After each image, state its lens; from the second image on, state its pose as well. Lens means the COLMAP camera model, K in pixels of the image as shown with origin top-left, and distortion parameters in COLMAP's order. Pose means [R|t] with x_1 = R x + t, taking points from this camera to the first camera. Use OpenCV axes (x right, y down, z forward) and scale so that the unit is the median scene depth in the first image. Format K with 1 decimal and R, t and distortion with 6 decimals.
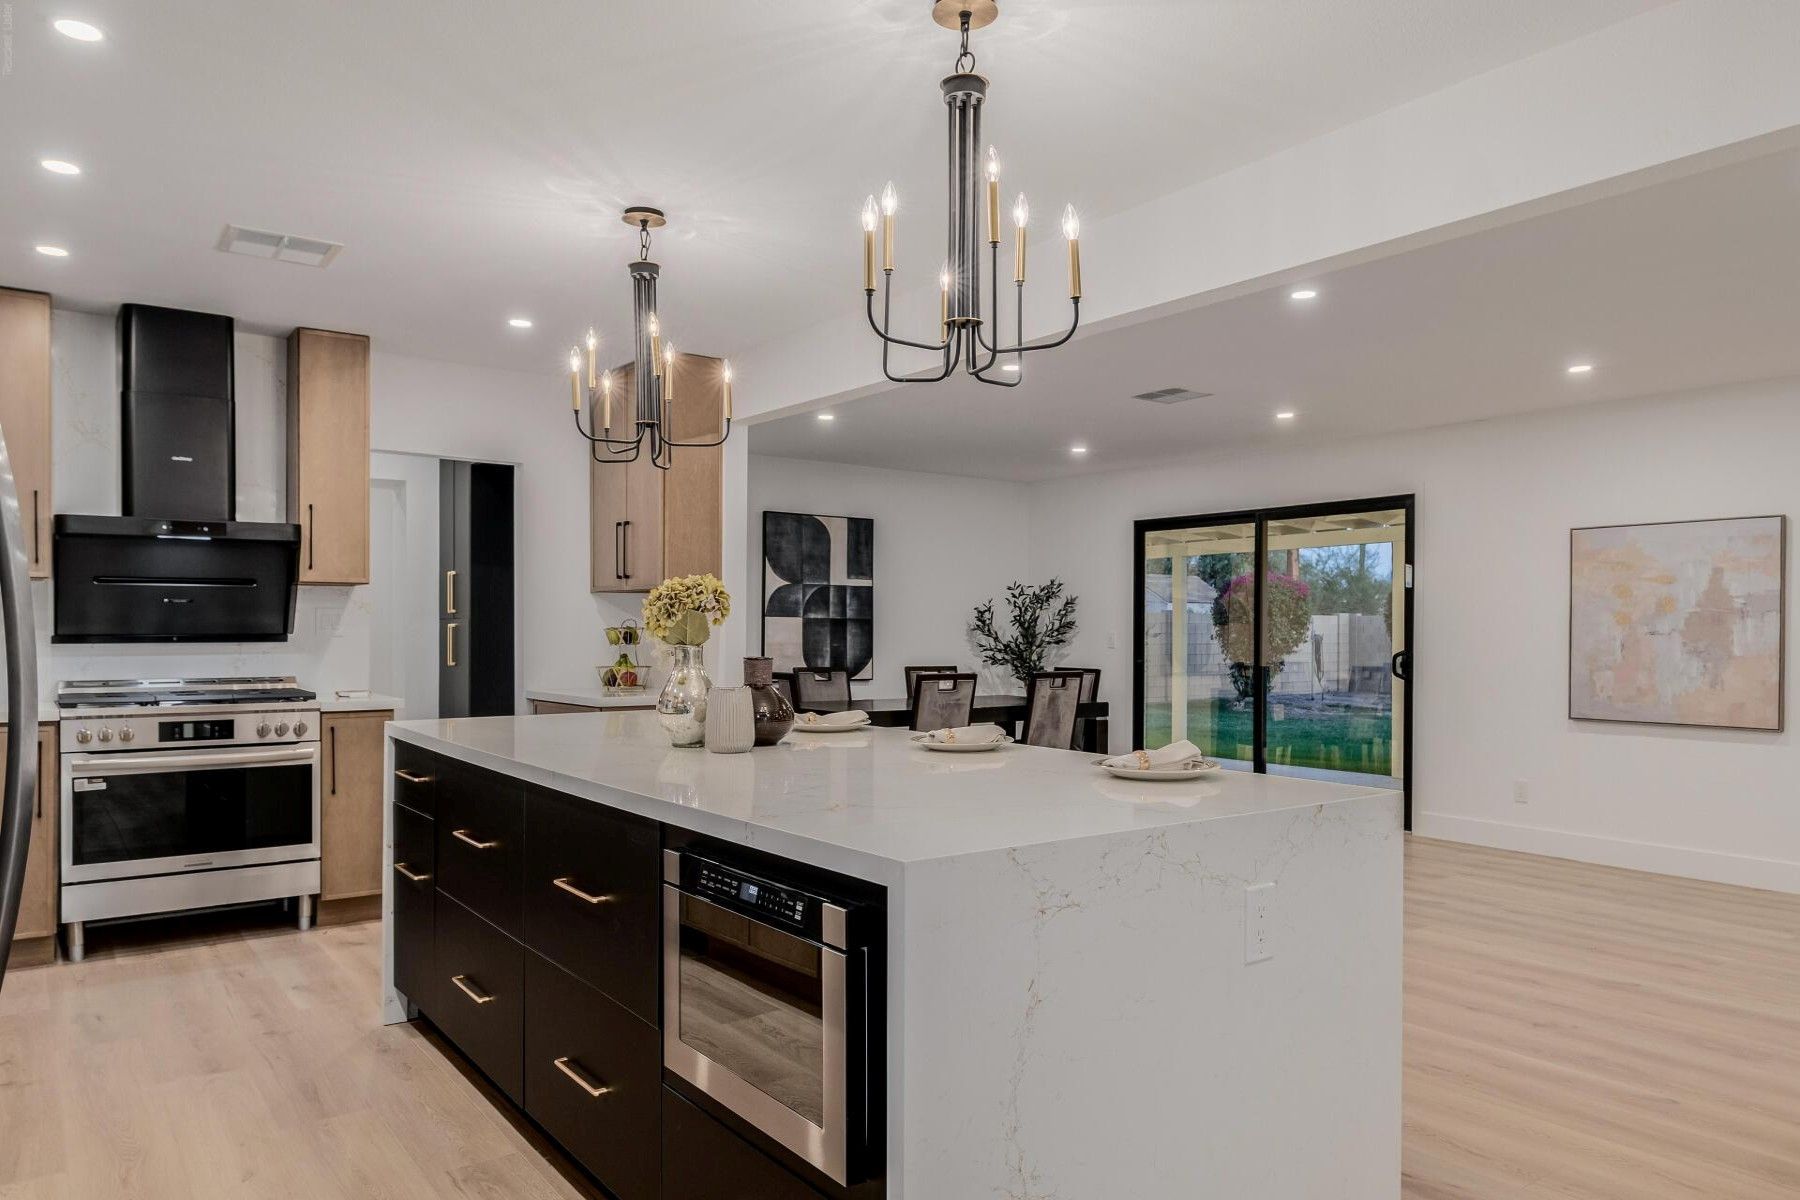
lens RADIAL K [[1211.1, 0, 897.1], [0, 1211.1, 660.2], [0, 0, 1]] dist [0.010993, -0.016267]
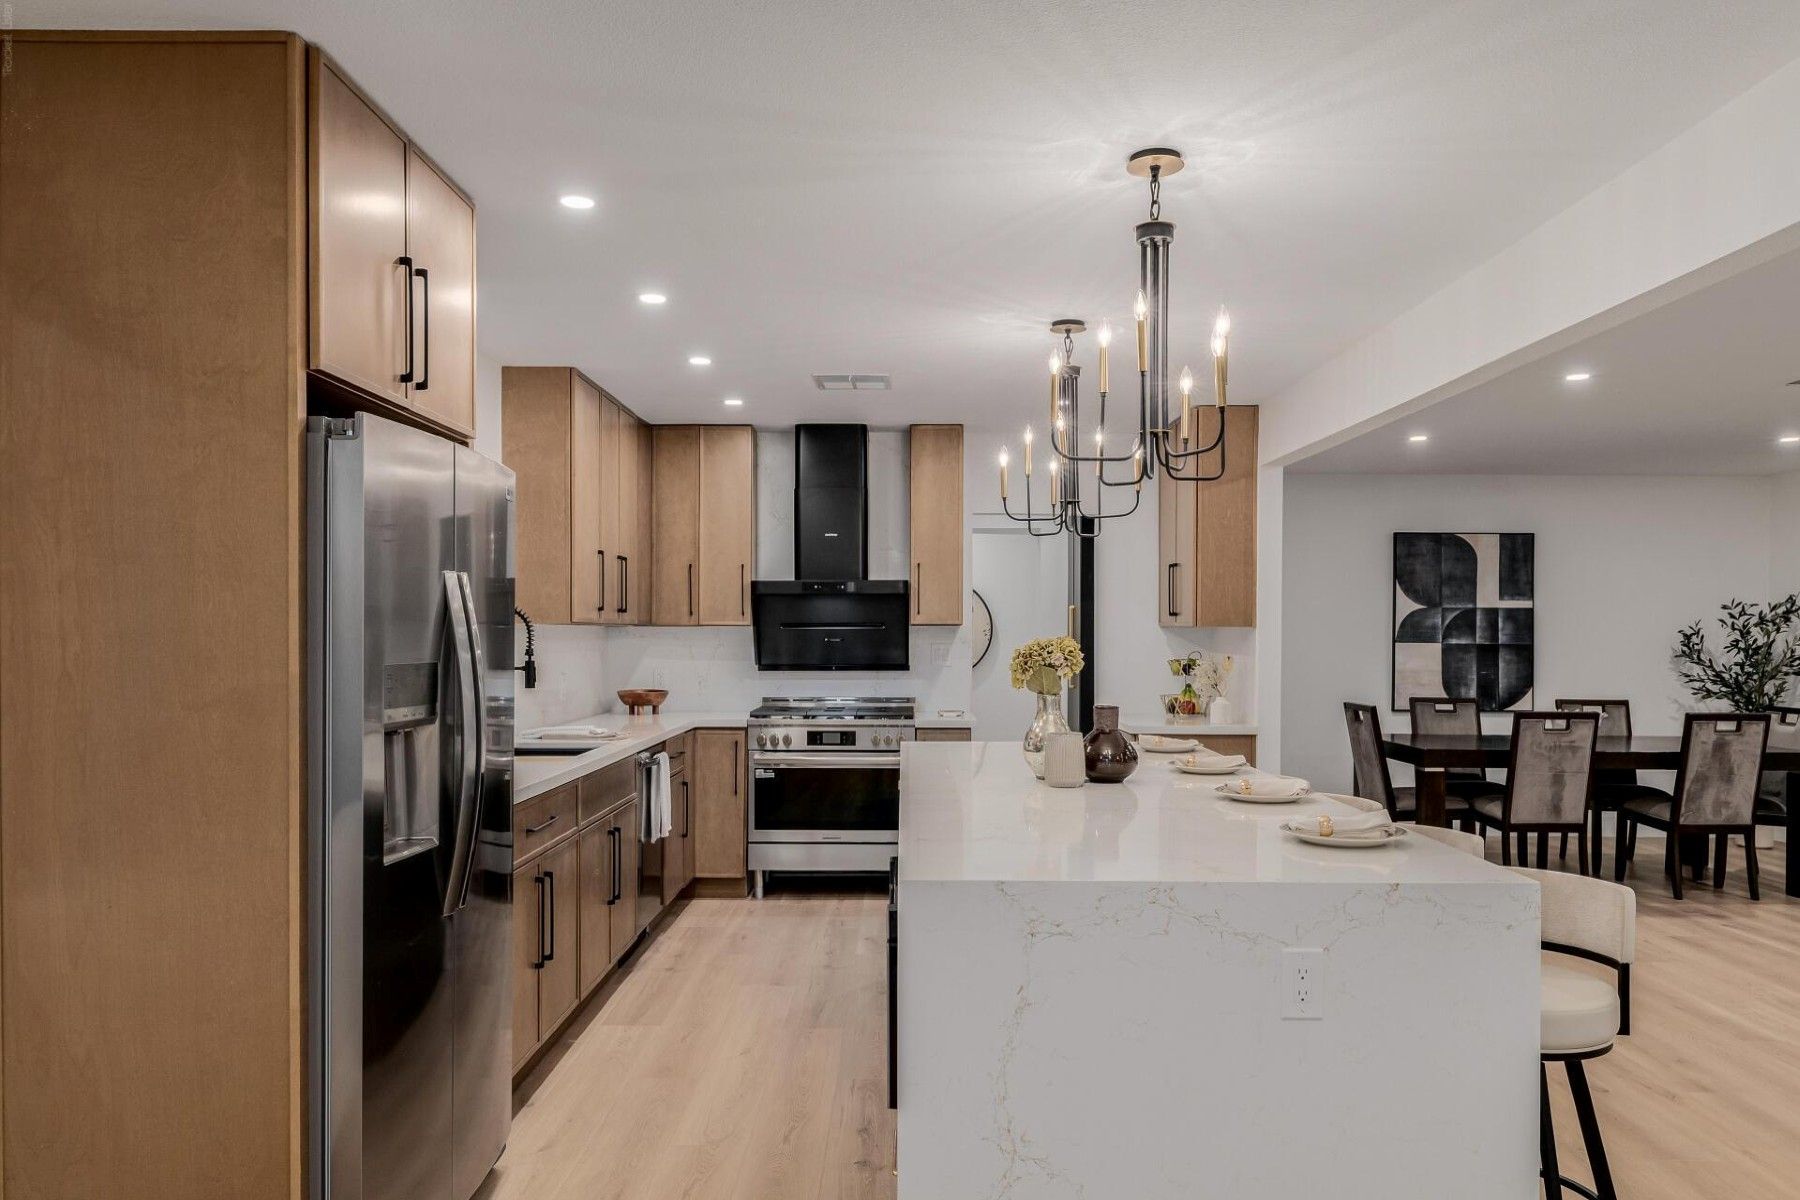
lens RADIAL K [[1222.6, 0, 861.3], [0, 1222.6, 666.7], [0, 0, 1]] dist [0.005111, -0.002477]
pose [[0.789199, 0.014427, -0.613968, 0.256227], [-0.014295, 0.999885, 0.005121, -0.026245], [0.613972, 0.004735, 0.789314, -0.042767]]
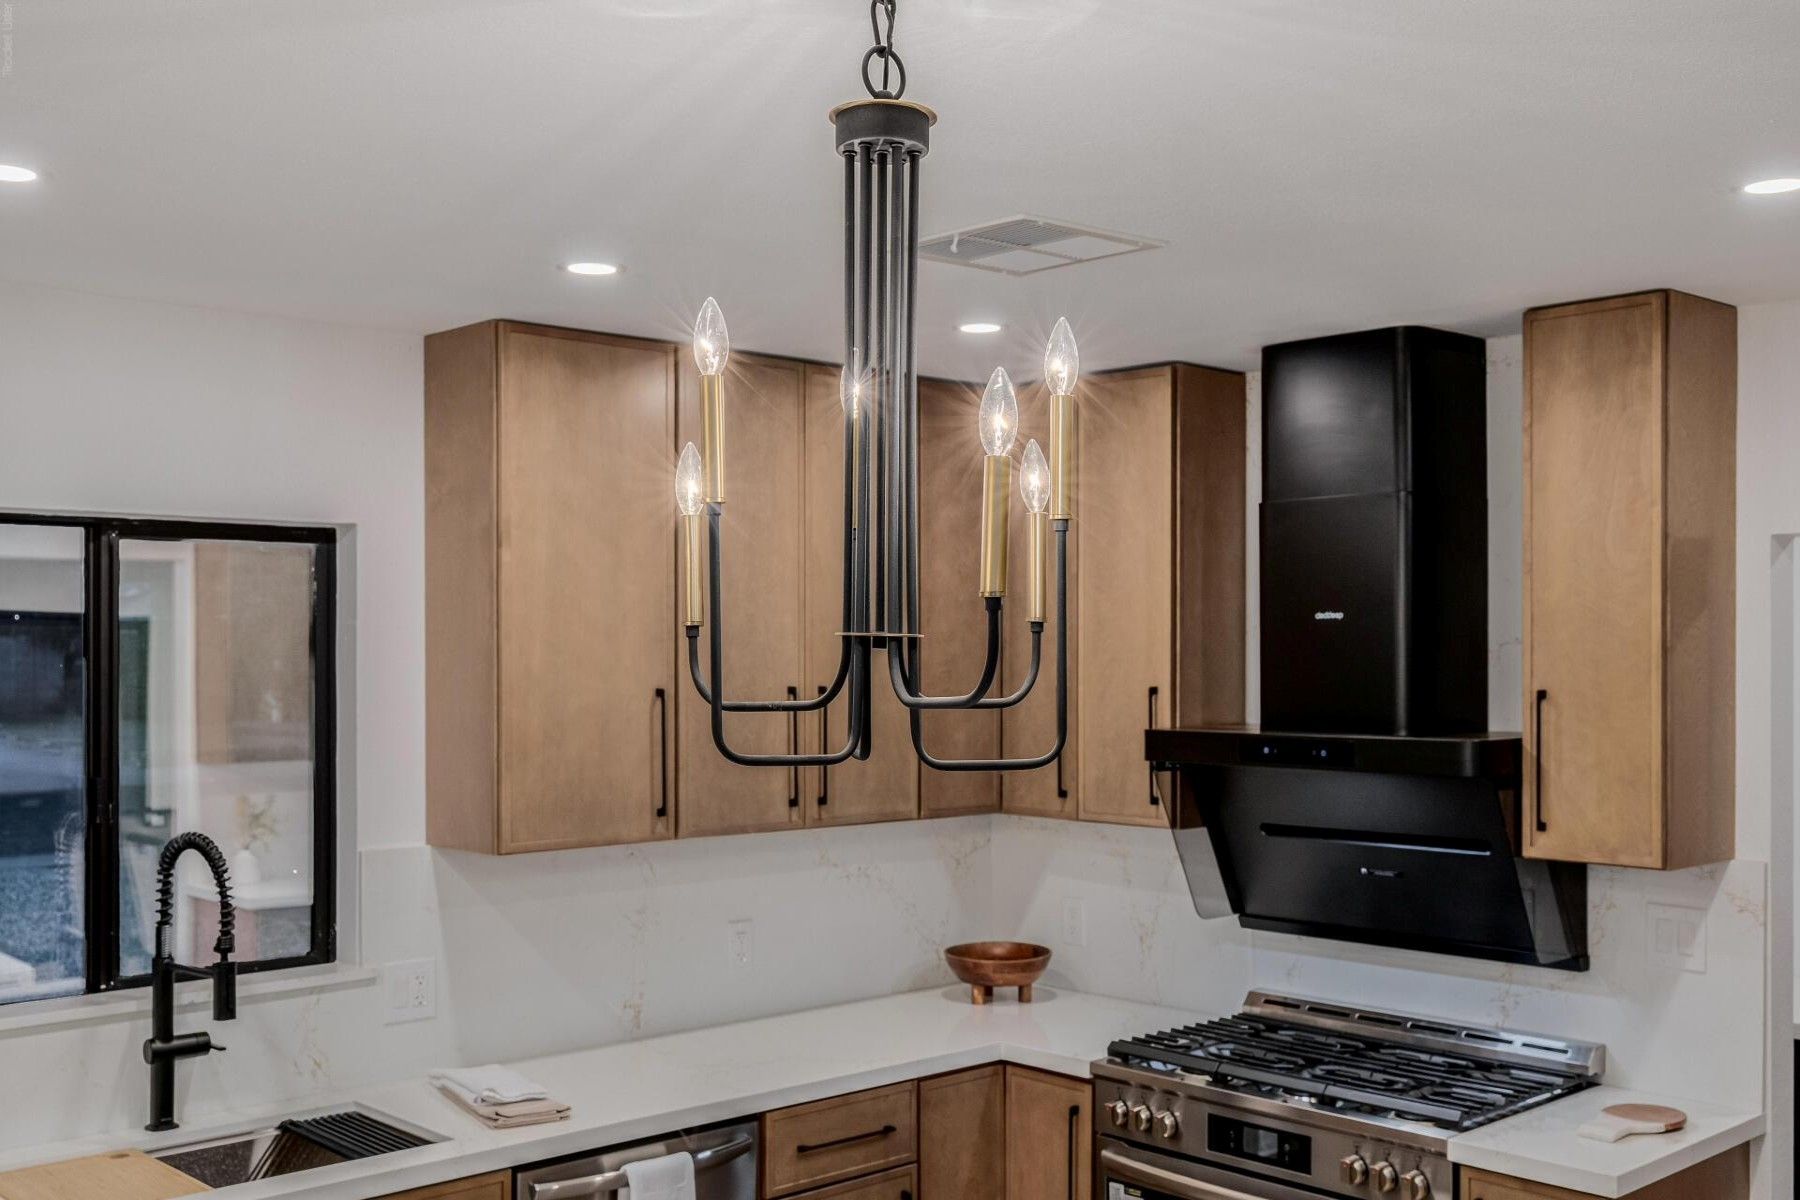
lens RADIAL K [[1796.8, 0, 872.6], [0, 1796.8, 647.2], [0, 0, 1]] dist [-0.001976, 0.000000]
pose [[0.117577, -0.006418, -0.993043, 0.162409], [-0.024075, 0.999667, -0.009311, -0.134399], [0.992772, 0.025002, 0.117383, 0.681705]]
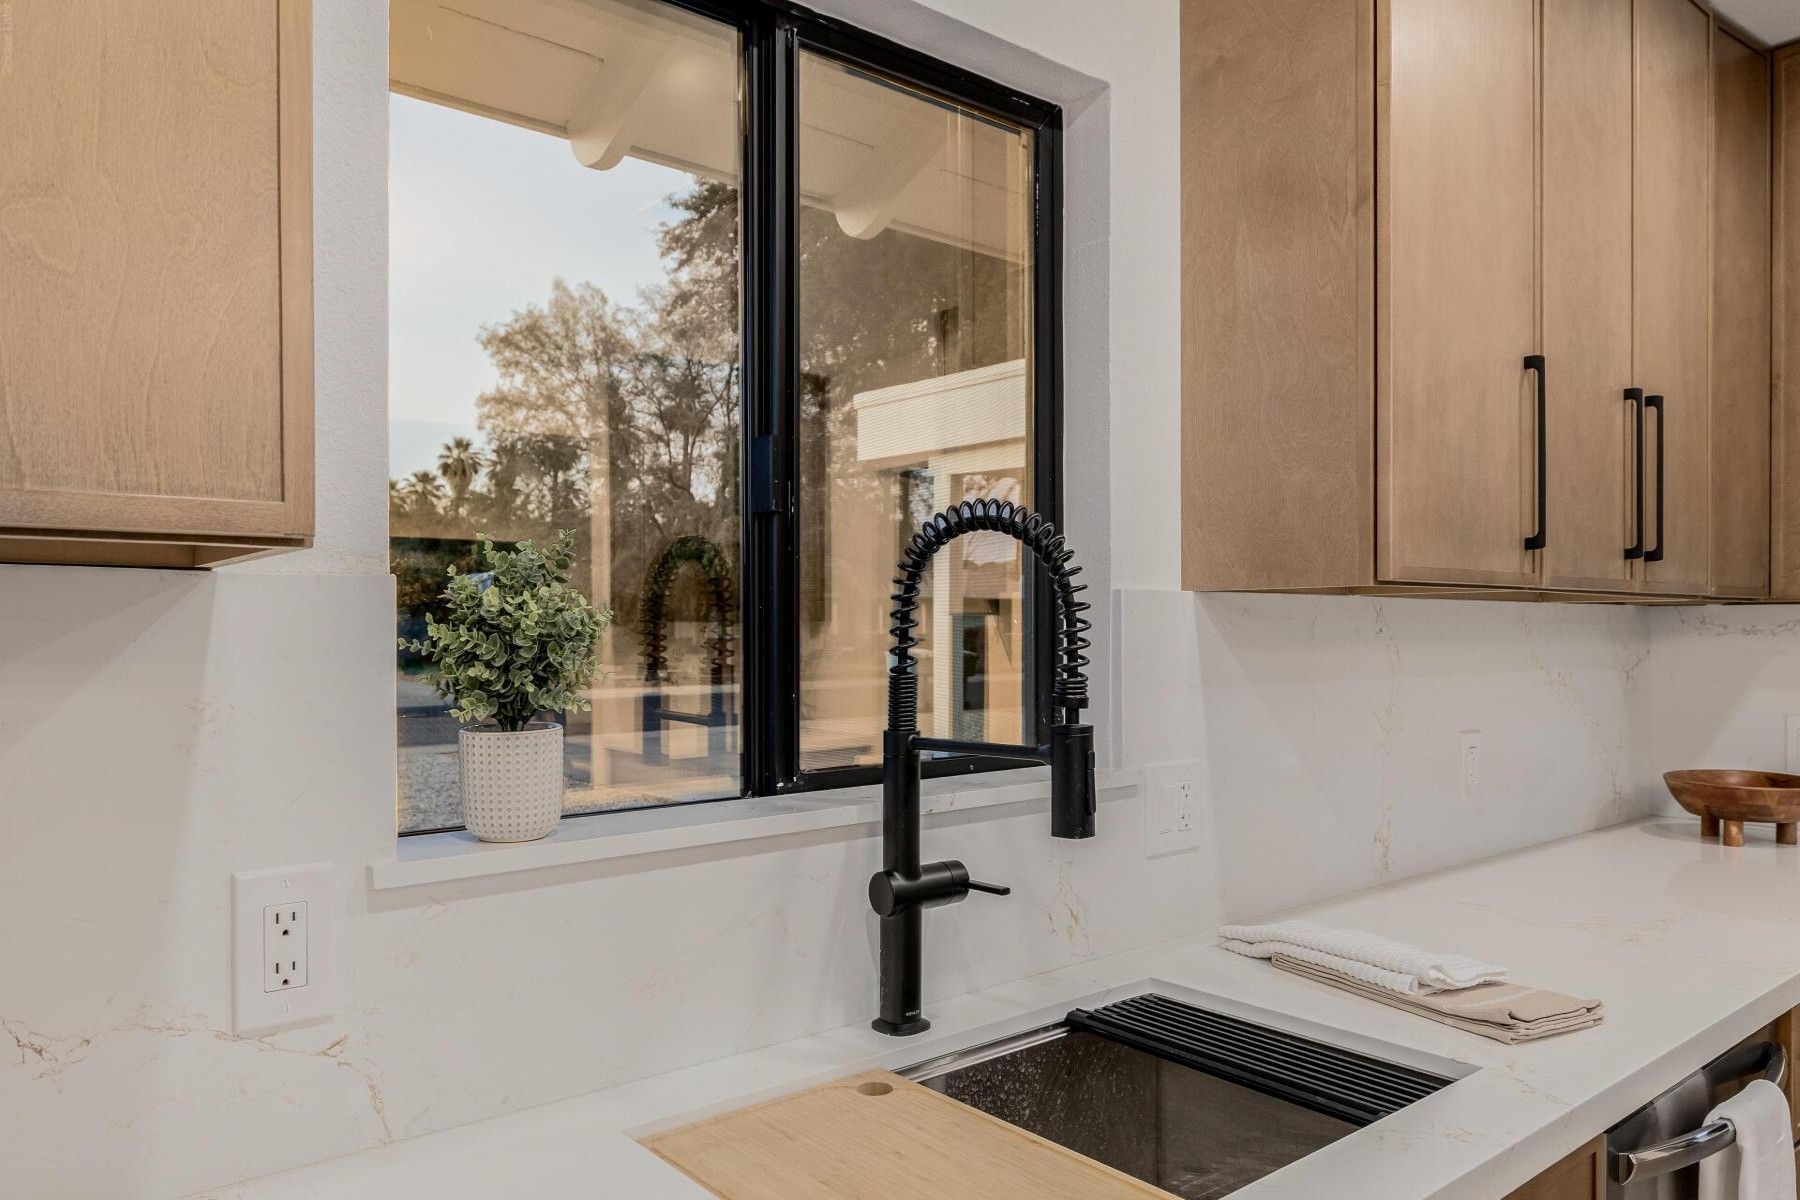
lens RADIAL K [[1211.1, 0, 870.1], [0, 1211.1, 626.6], [0, 0, 1]] dist [0.010993, -0.016267]
pose [[0.051906, -0.004296, -0.998643, -0.275253], [-0.023709, 0.999704, -0.005533, -0.039278], [0.998370, 0.023964, 0.051789, 0.479716]]
